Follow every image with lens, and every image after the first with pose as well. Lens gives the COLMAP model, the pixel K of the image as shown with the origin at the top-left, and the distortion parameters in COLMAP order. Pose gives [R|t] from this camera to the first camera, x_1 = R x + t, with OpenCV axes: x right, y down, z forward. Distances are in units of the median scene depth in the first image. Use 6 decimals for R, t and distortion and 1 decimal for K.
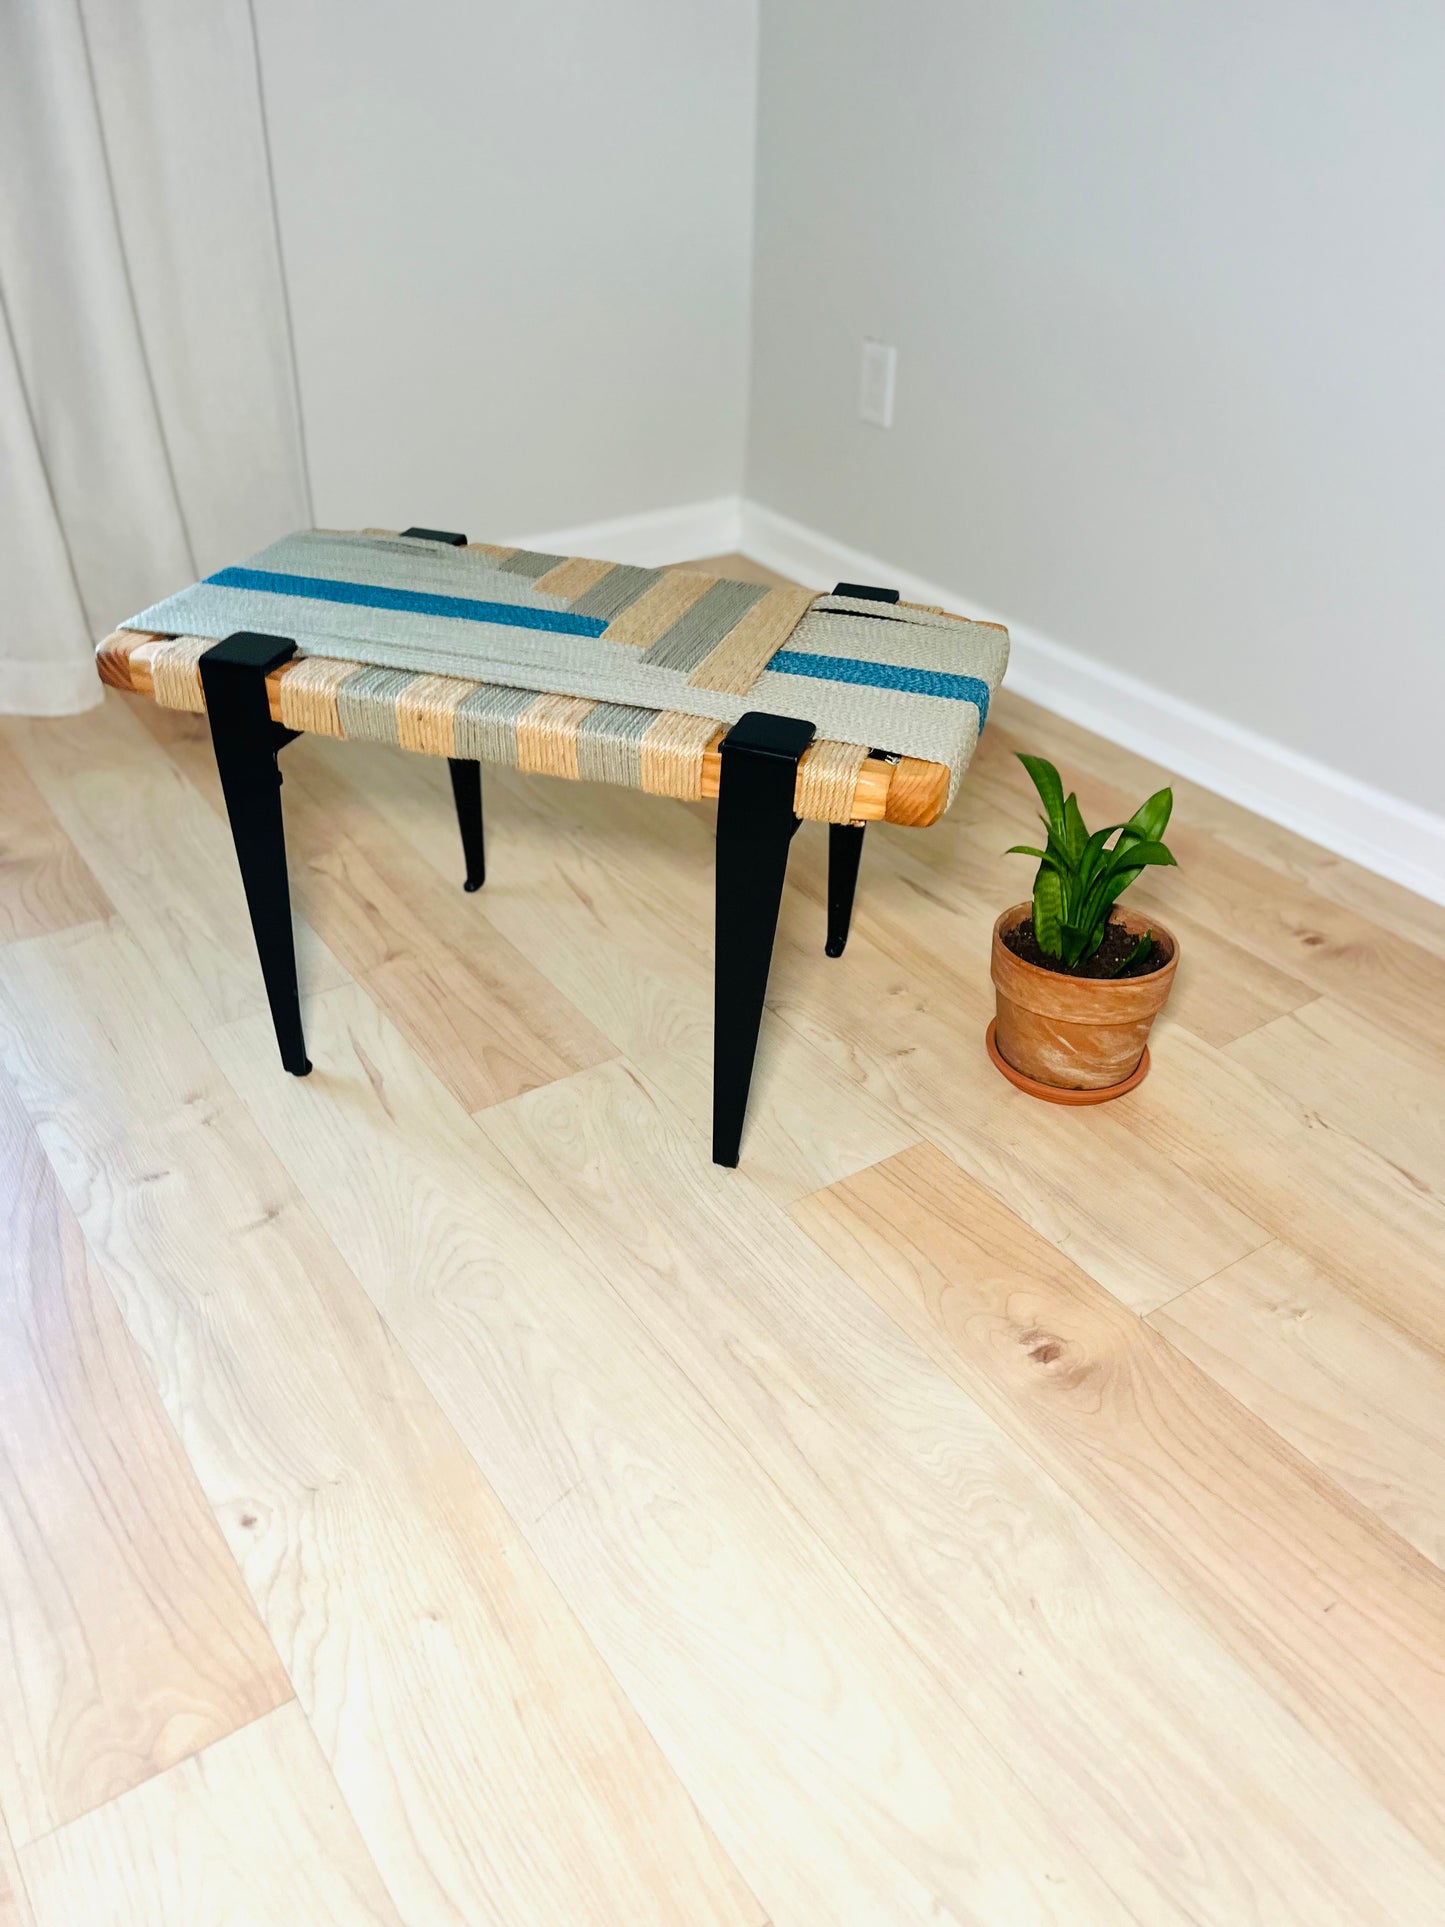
lens RADIAL K [[1517.3, 0, 729.5], [0, 1517.3, 993.8], [0, 0, 1]] dist [0.062046, -0.082768]
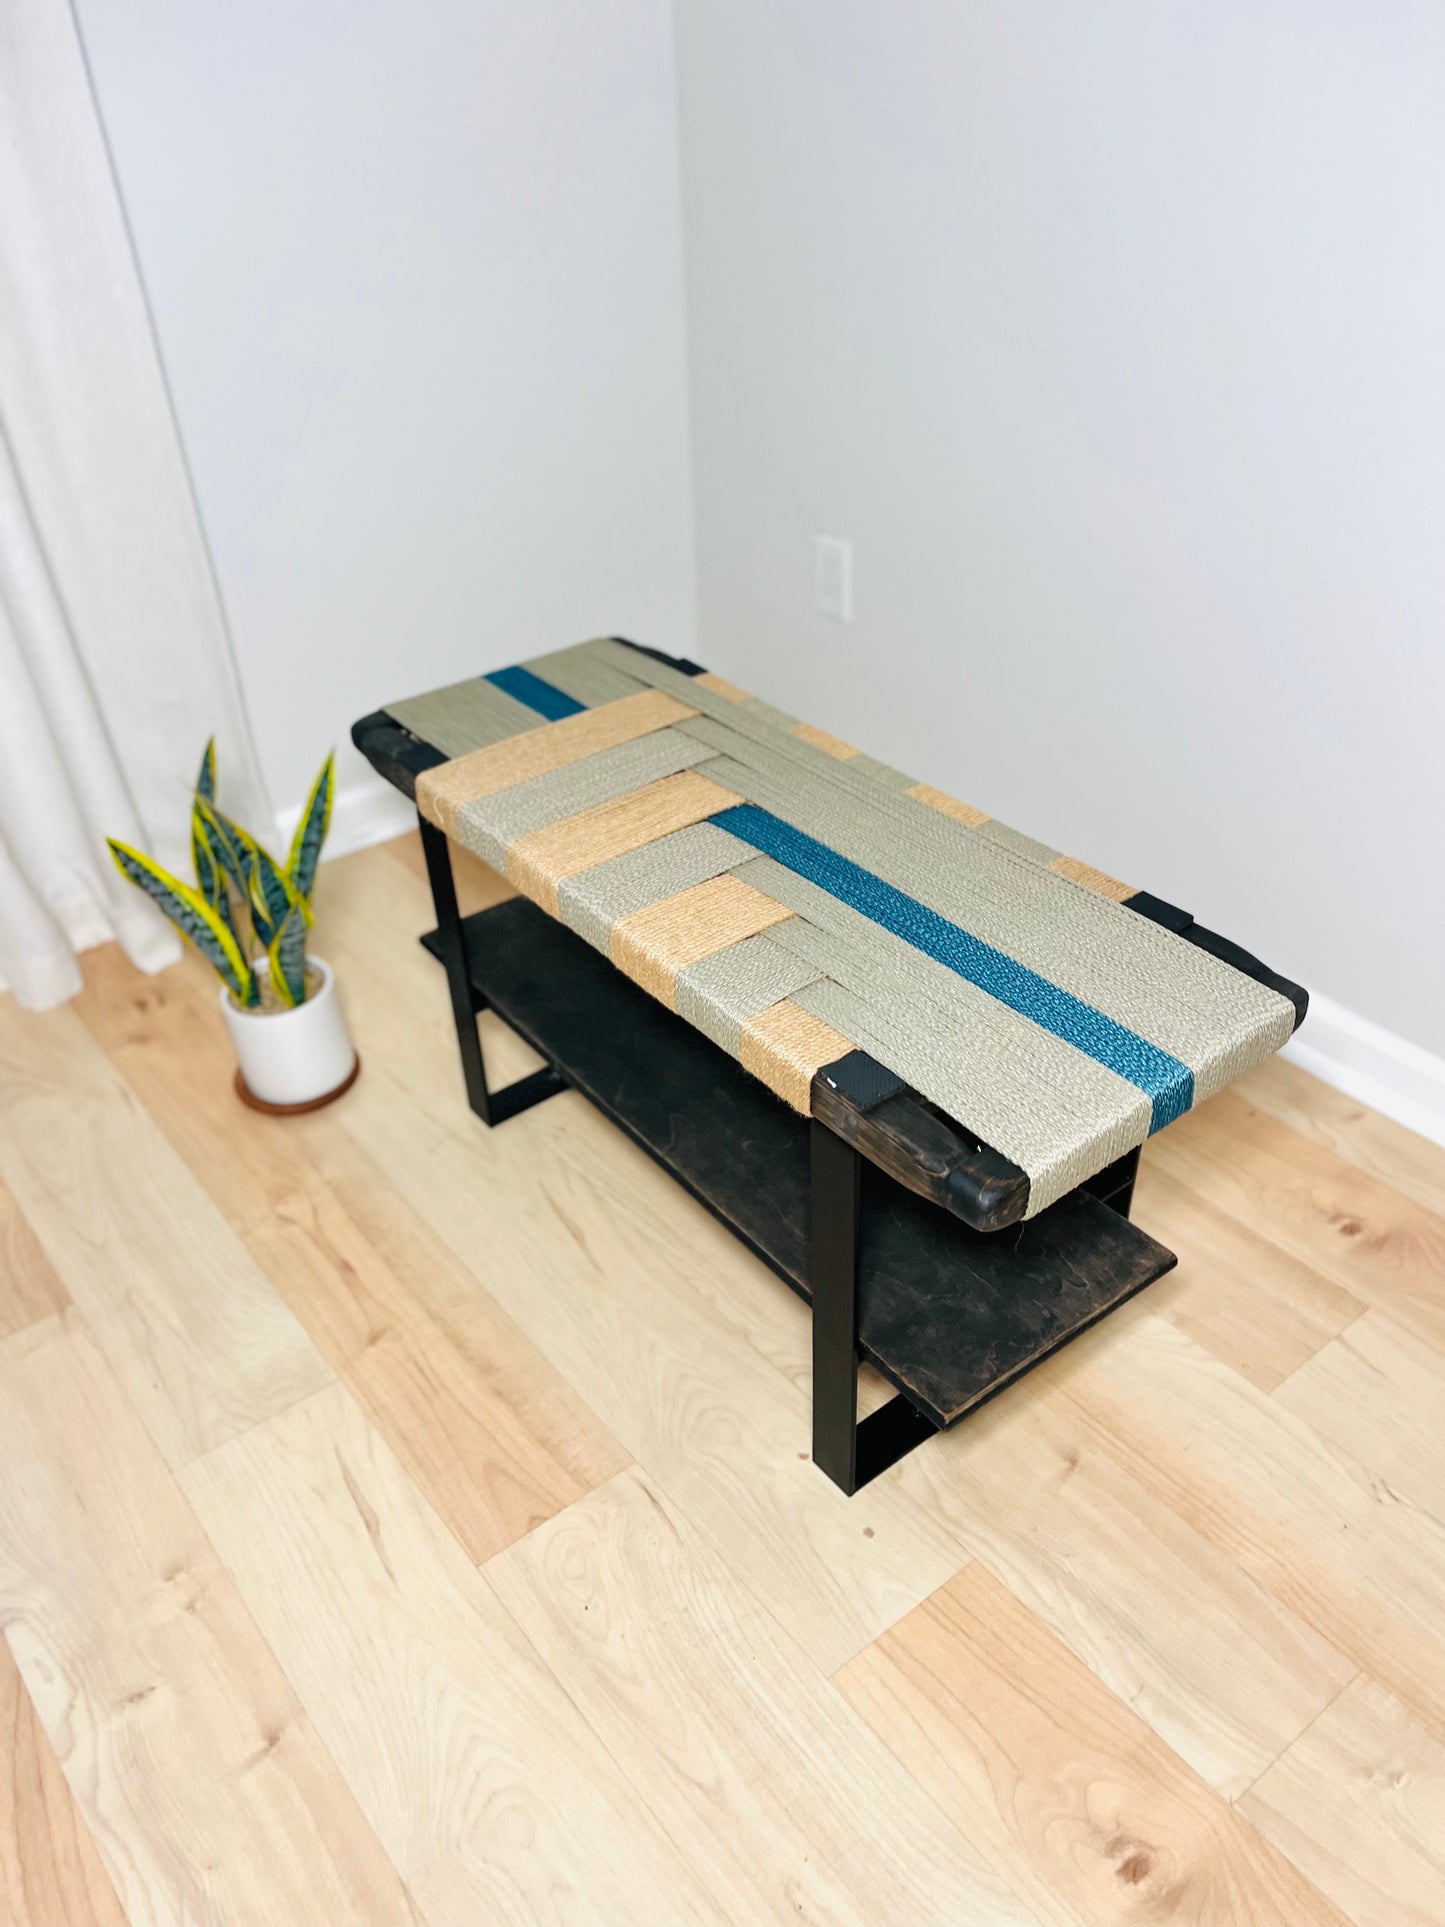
lens RADIAL K [[1517.3, 0, 726.4], [0, 1517.3, 977.0], [0, 0, 1]] dist [0.062046, -0.082768]
pose [[0.996971, -0.074027, 0.023848, -0.018456], [0.073537, 0.997075, 0.020834, -0.316184], [-0.025320, -0.019017, 0.999498, 0.088772]]
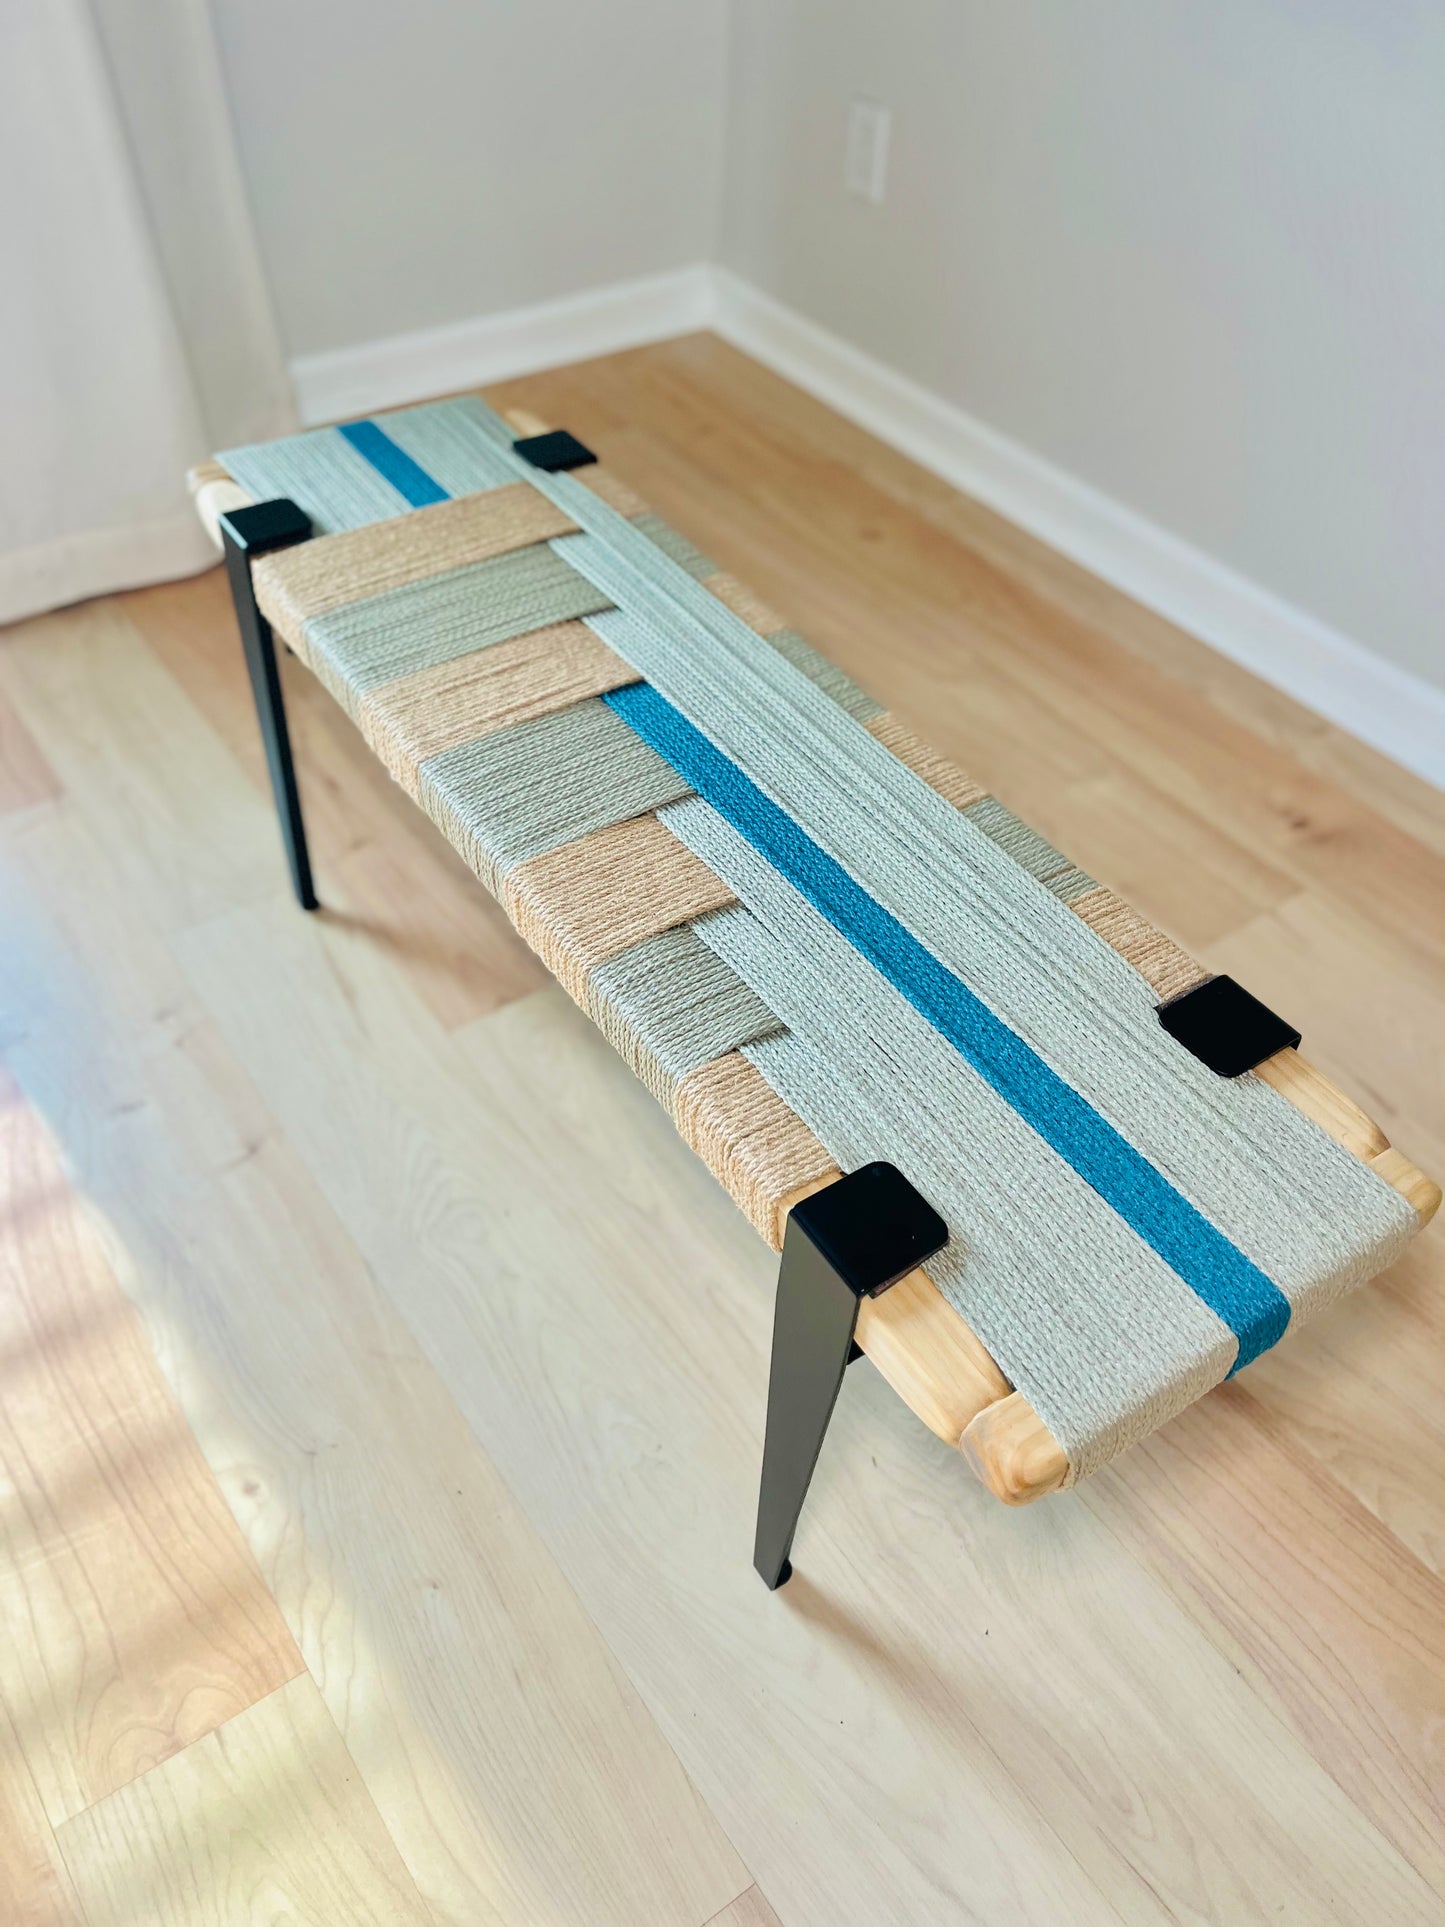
lens RADIAL K [[1517.3, 0, 730.0], [0, 1517.3, 985.0], [0, 0, 1]] dist [0.062046, -0.082768]
pose [[0.999627, 0.000585, 0.027303, -0.014916], [-0.005799, 0.981516, 0.191291, -0.158449], [-0.026687, -0.191378, 0.981154, 0.031690]]
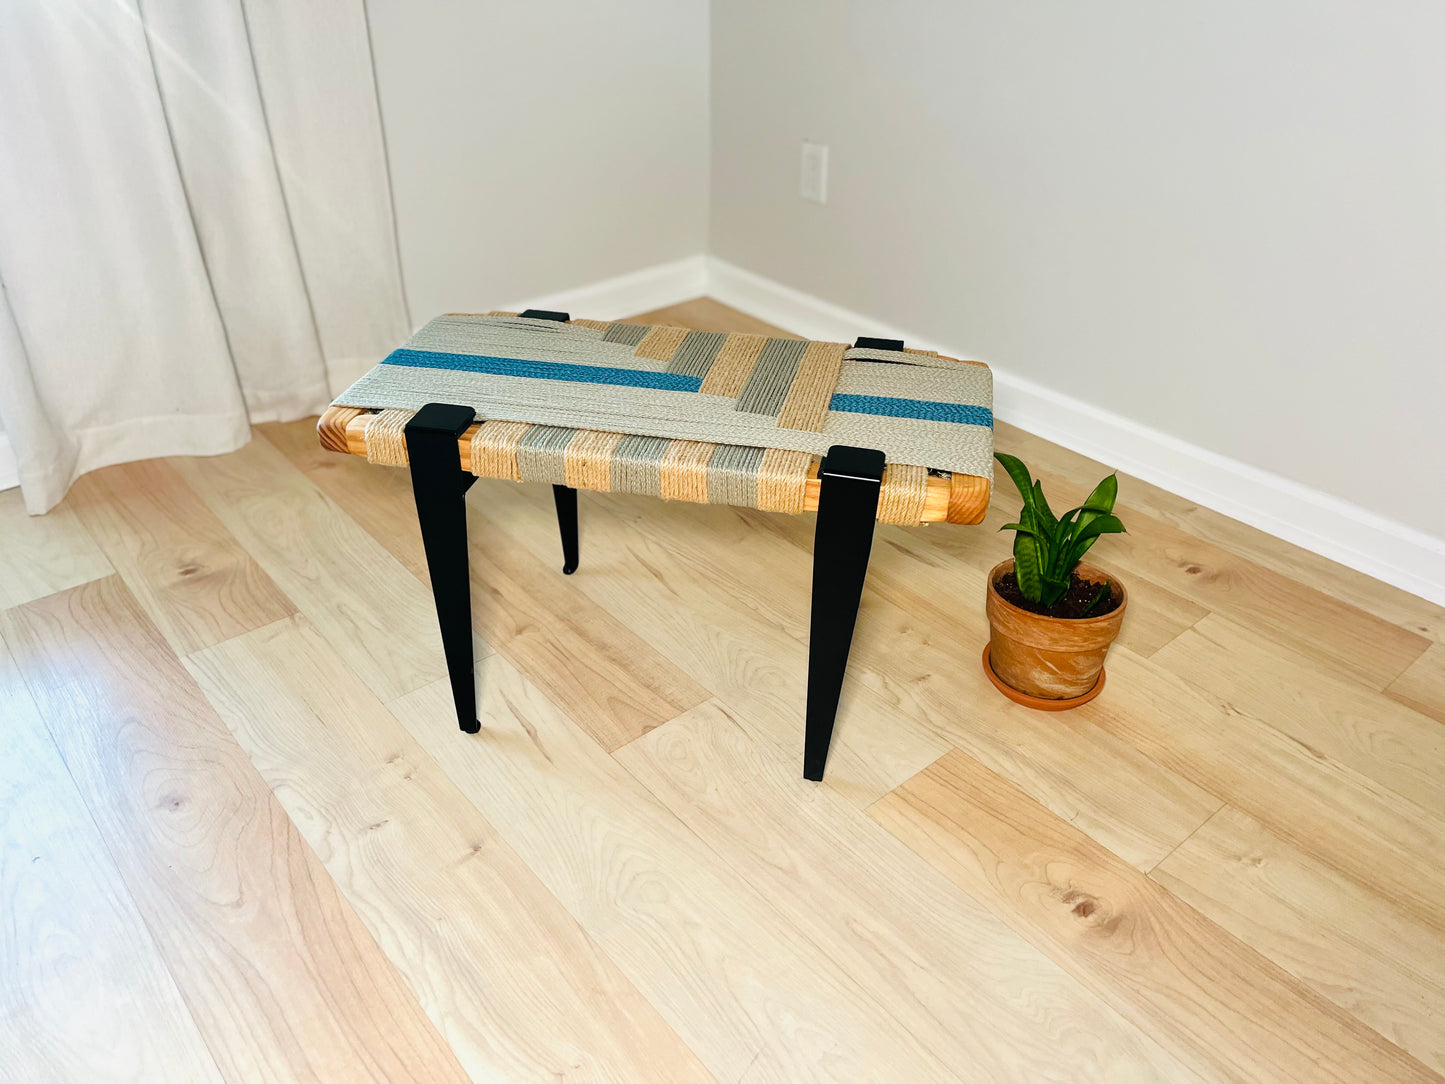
lens RADIAL K [[1137.8, 0, 719.9], [0, 1137.8, 550.1], [0, 0, 1]] dist [0.062046, -0.082768]
pose [[0.994855, -0.065850, 0.076989, -0.156334], [0.068775, 0.996983, -0.035976, -0.059431], [-0.074388, 0.041086, 0.996383, 0.010293]]
